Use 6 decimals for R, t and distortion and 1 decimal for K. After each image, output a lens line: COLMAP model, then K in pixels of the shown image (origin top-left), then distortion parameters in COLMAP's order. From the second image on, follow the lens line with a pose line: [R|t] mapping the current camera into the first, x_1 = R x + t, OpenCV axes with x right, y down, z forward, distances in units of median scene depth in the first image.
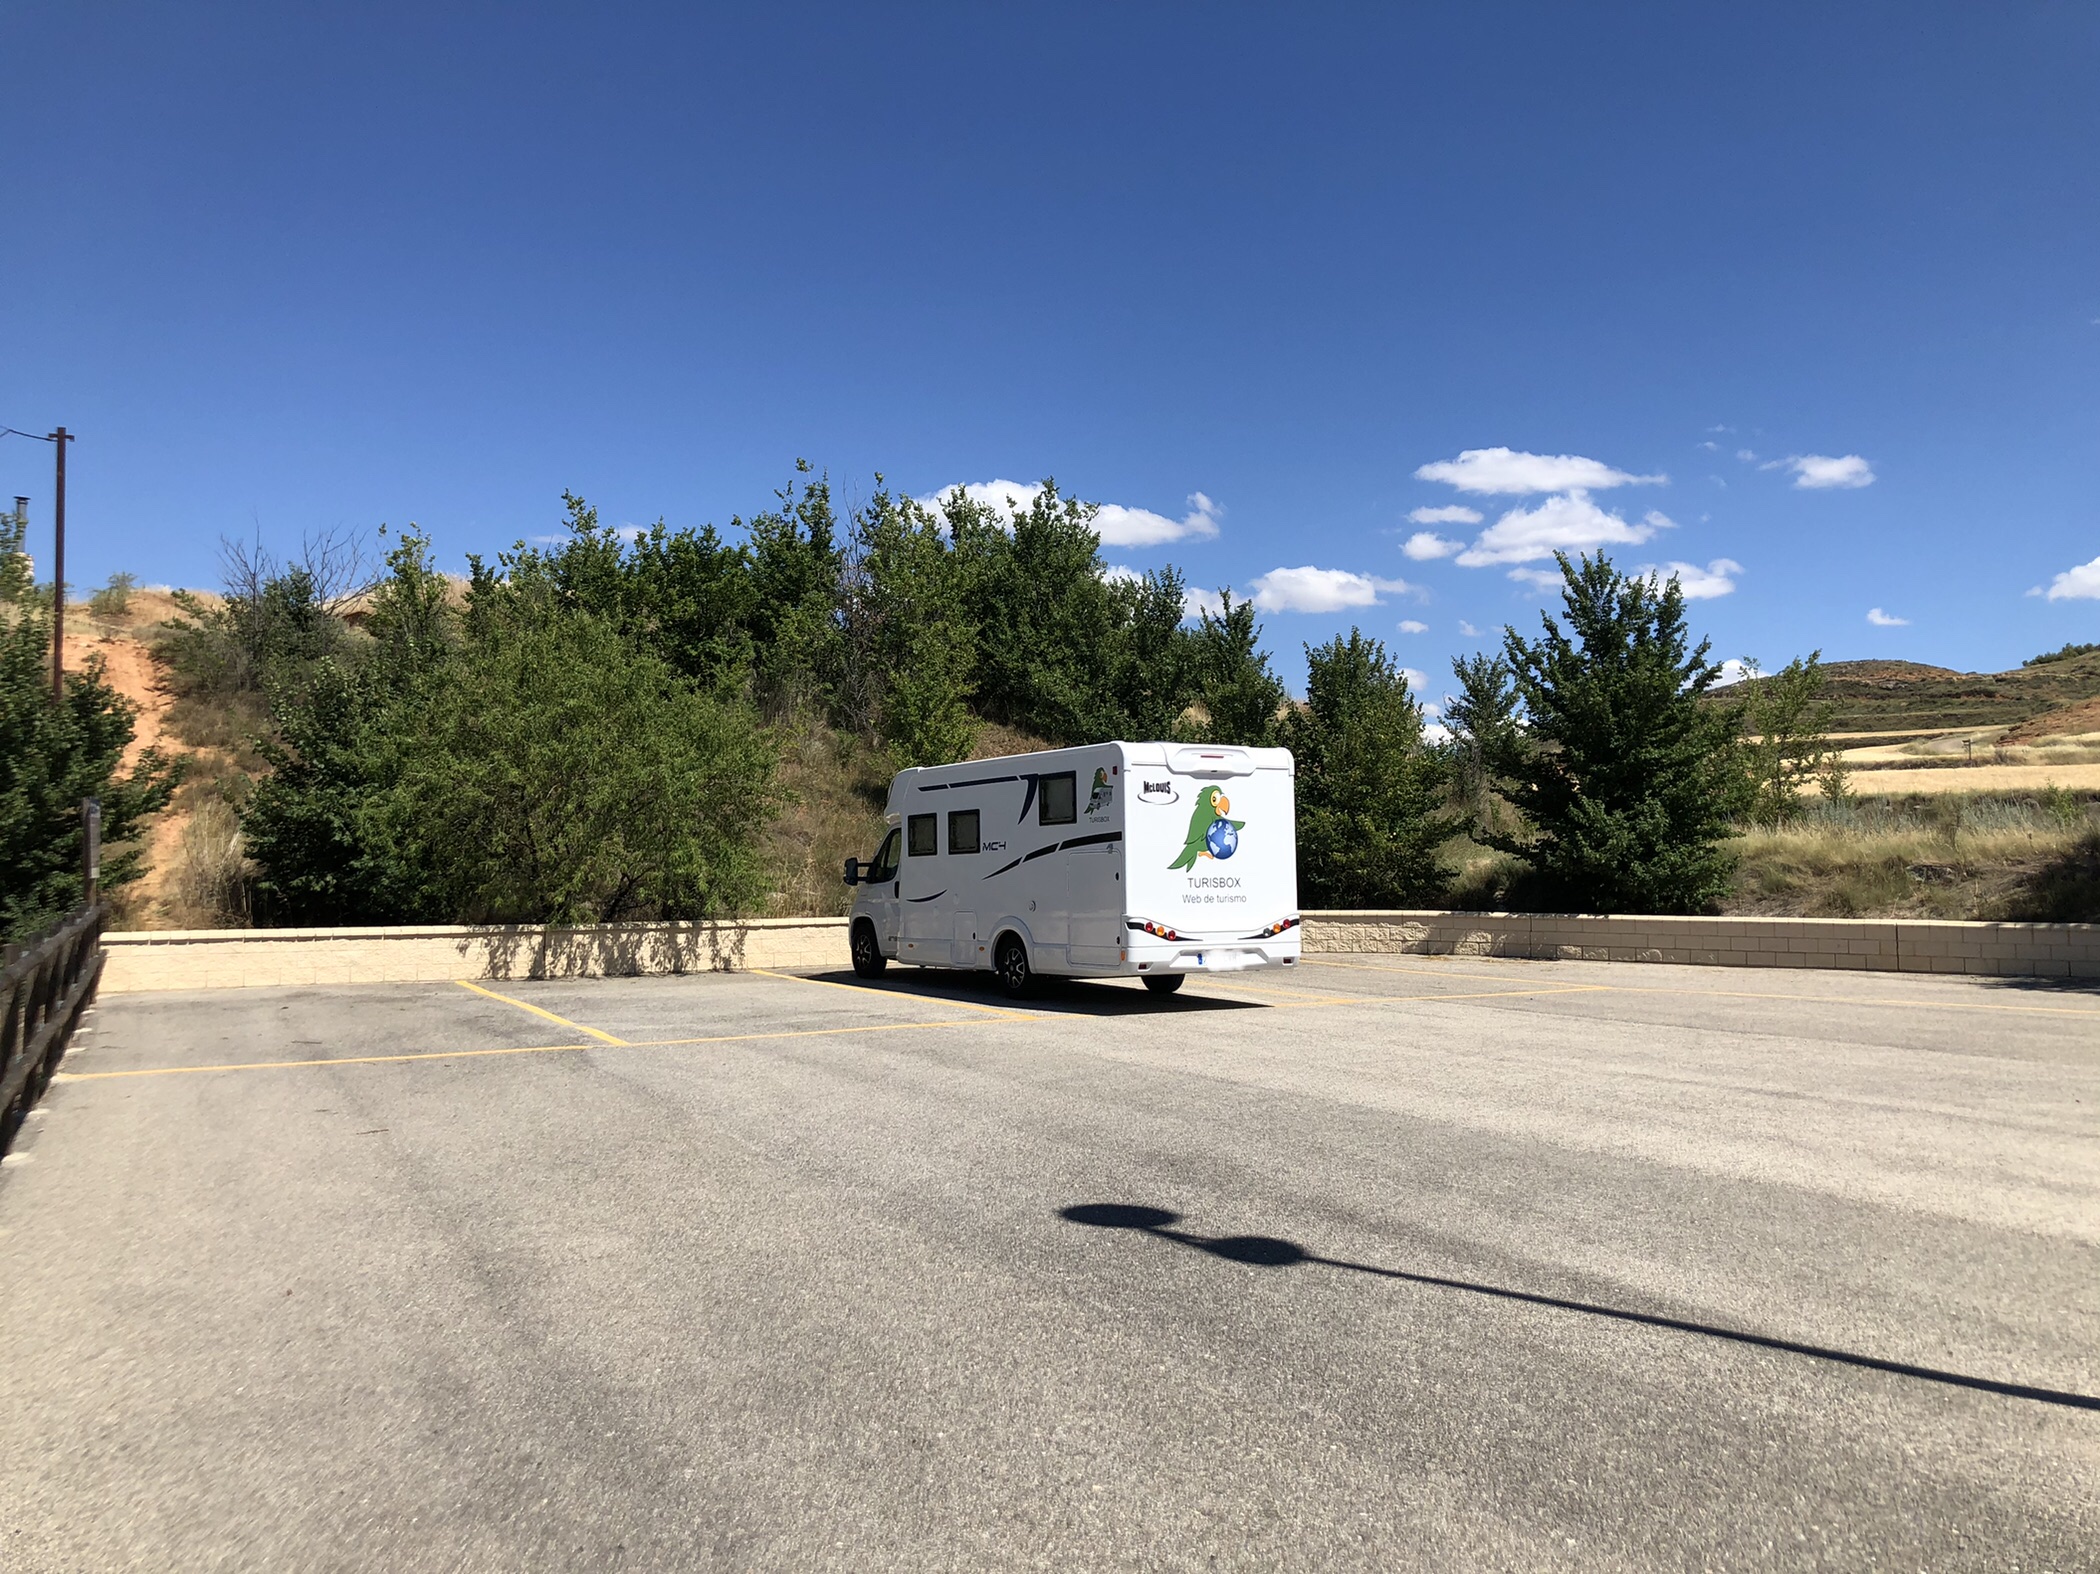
lens RADIAL K [[1698.7, 0, 1047.0], [0, 1698.7, 770.4], [0, 0, 1]] dist [-0.009447, -0.001945]
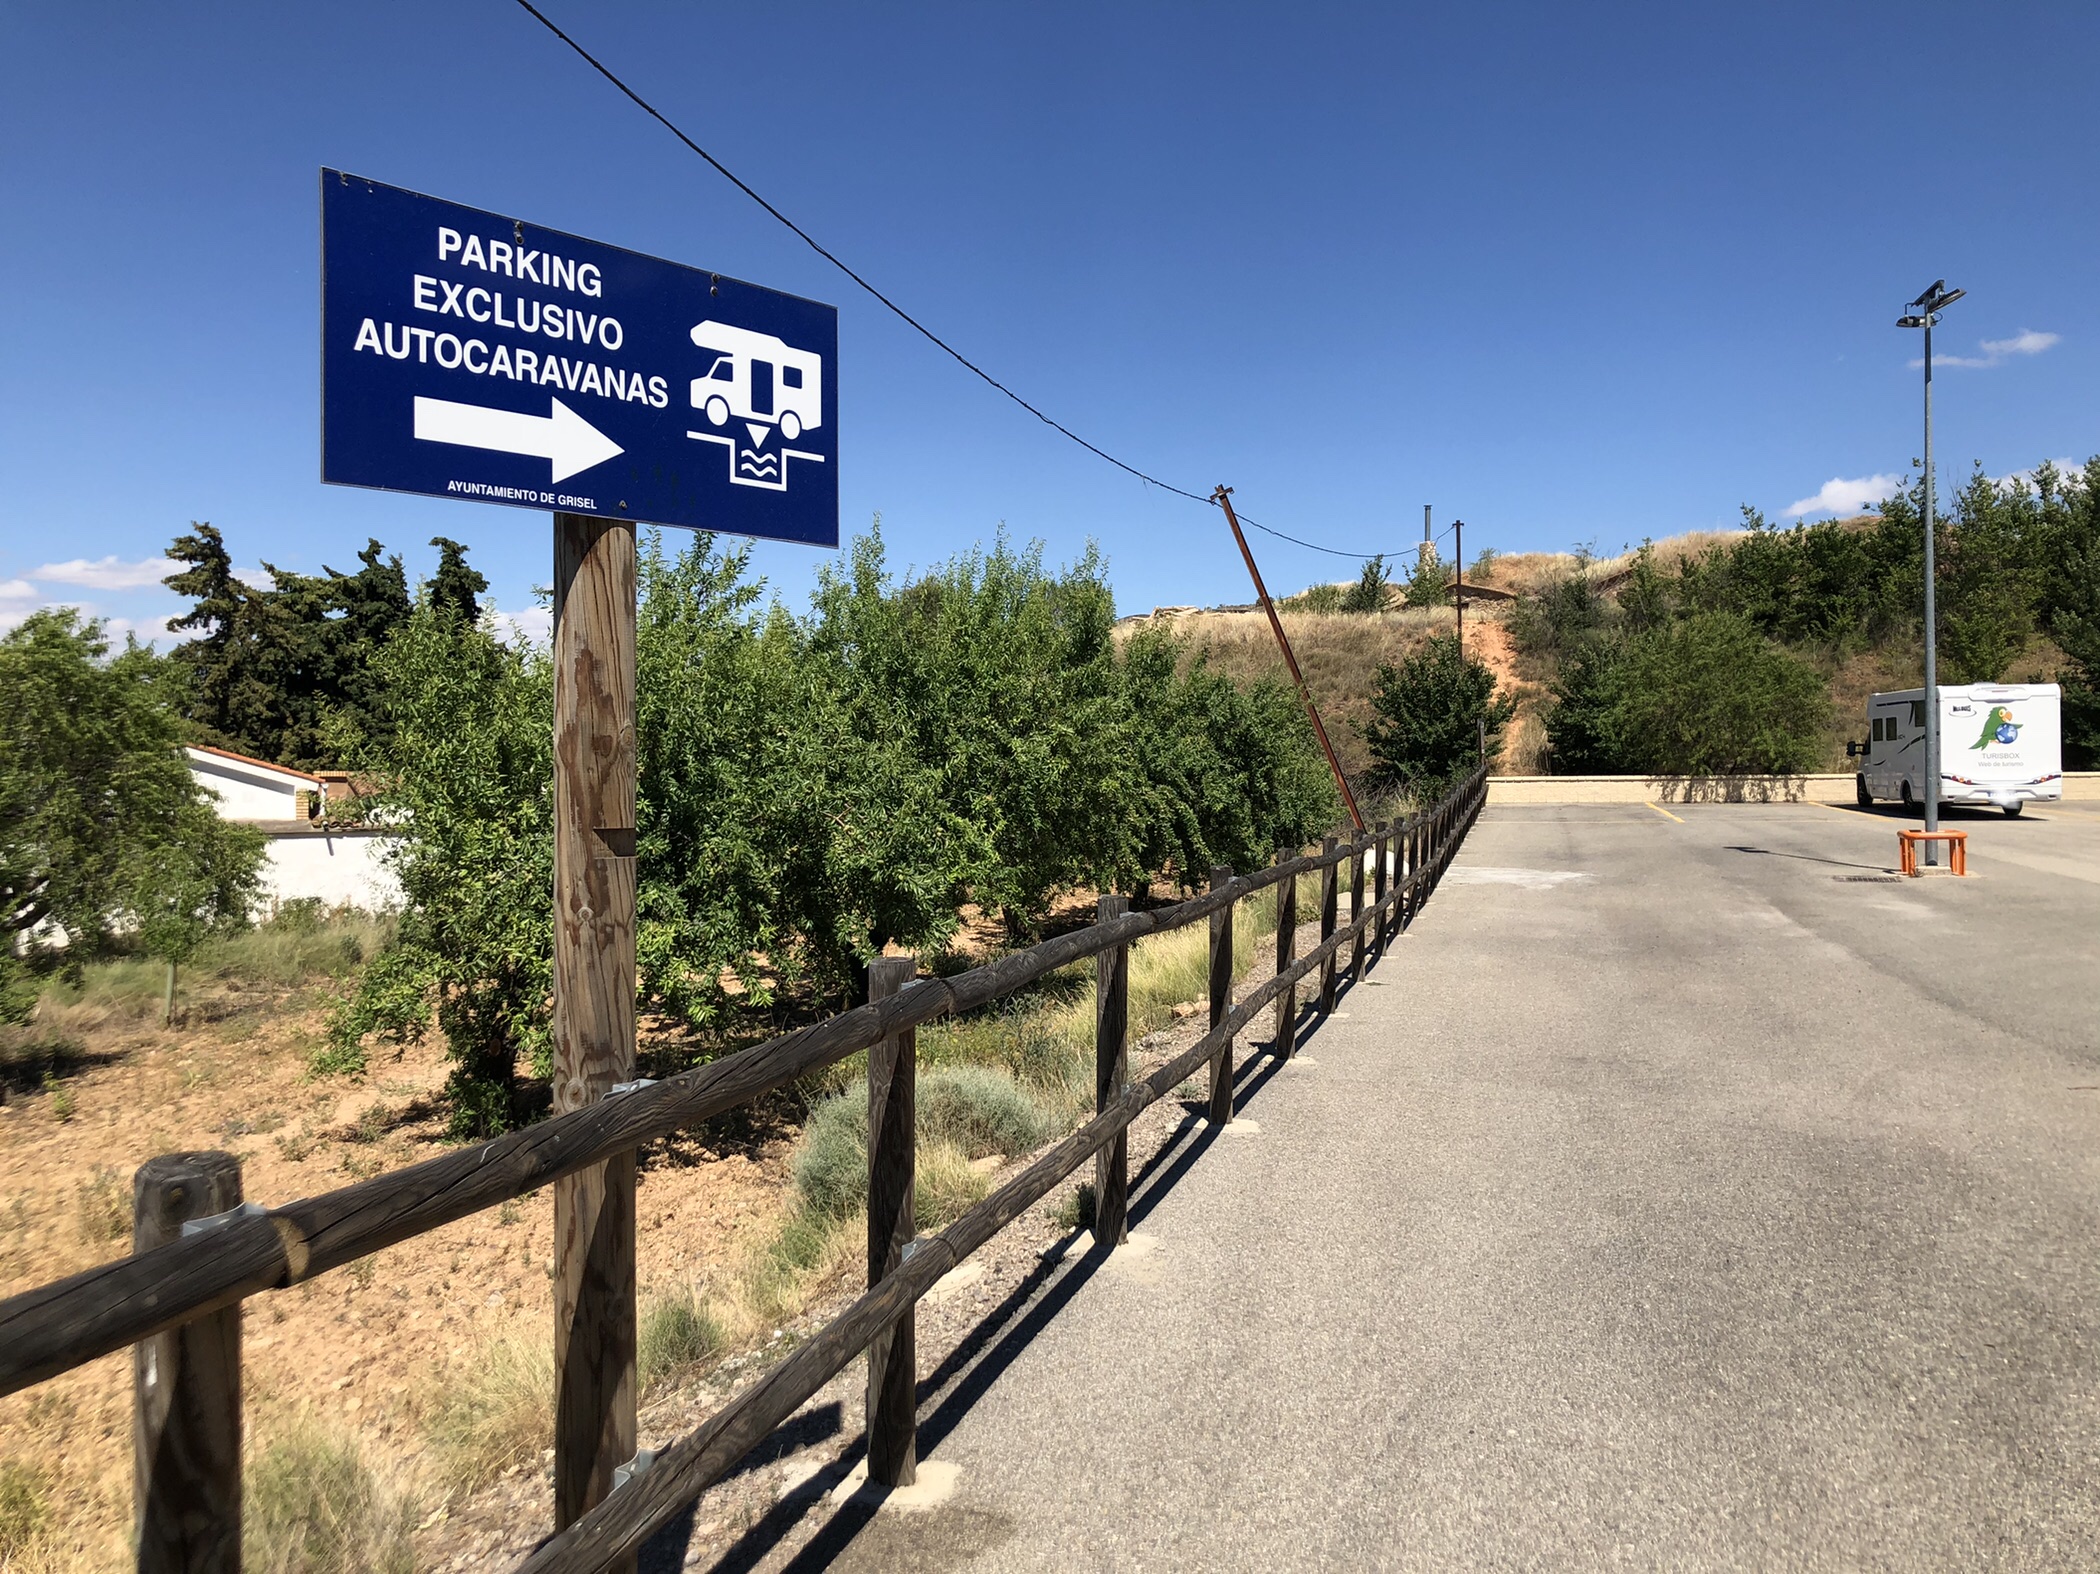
lens RADIAL K [[1698.7, 0, 1047.2], [0, 1698.7, 777.9], [0, 0, 1]] dist [-0.009447, -0.001945]
pose [[0.727796, 0.010673, -0.685711, 0.517756], [0.048799, 0.996538, 0.067306, -0.076184], [0.684056, -0.082447, 0.724755, -0.949768]]
